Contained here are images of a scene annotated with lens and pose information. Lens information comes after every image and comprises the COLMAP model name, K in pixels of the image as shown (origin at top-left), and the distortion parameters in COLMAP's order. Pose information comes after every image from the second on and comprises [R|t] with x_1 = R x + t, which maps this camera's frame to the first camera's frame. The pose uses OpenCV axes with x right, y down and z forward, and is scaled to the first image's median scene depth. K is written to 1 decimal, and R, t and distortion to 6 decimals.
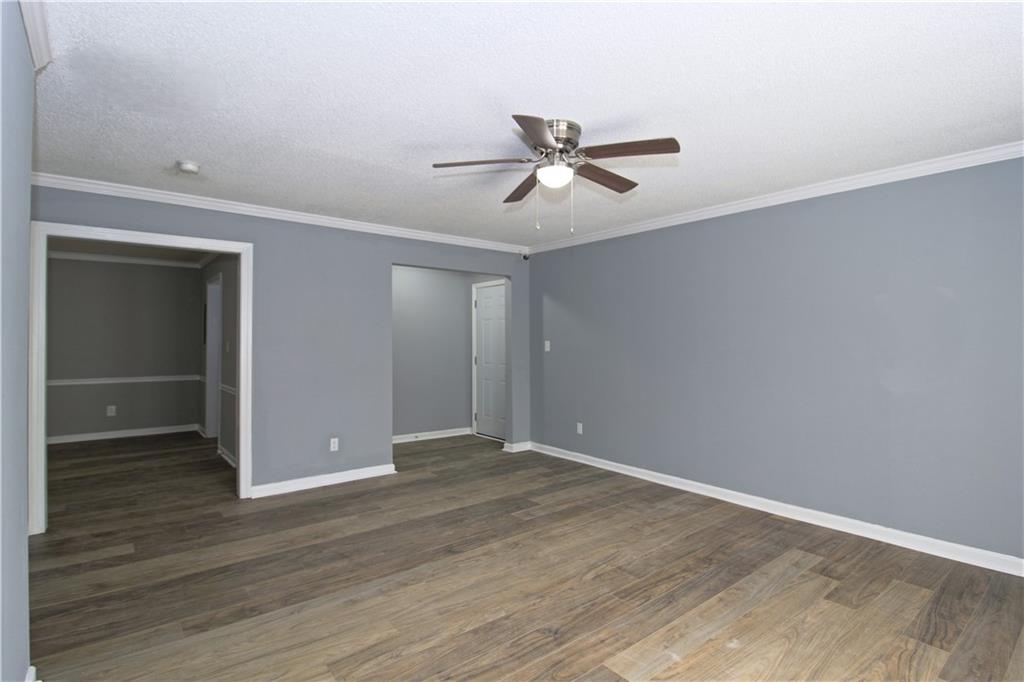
lens RADIAL K [[521.0, 0, 511.6], [0, 521.0, 331.2], [0, 0, 1]] dist [0.003437, -0.011908]
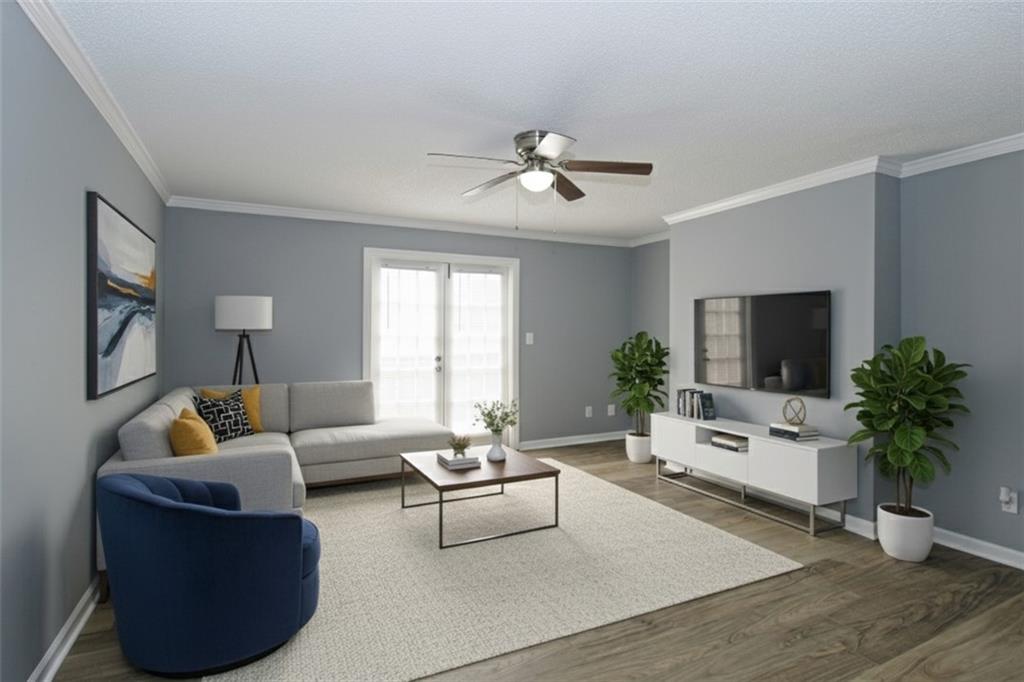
lens RADIAL K [[521.0, 0, 511.6], [0, 521.0, 331.2], [0, 0, 1]] dist [0.003437, -0.011908]
pose [[-0.974967, -0.003487, 0.222323, -0.097852], [-0.006259, 0.999911, -0.011762, 0.027437], [-0.222262, -0.012859, -0.974902, 1.874351]]
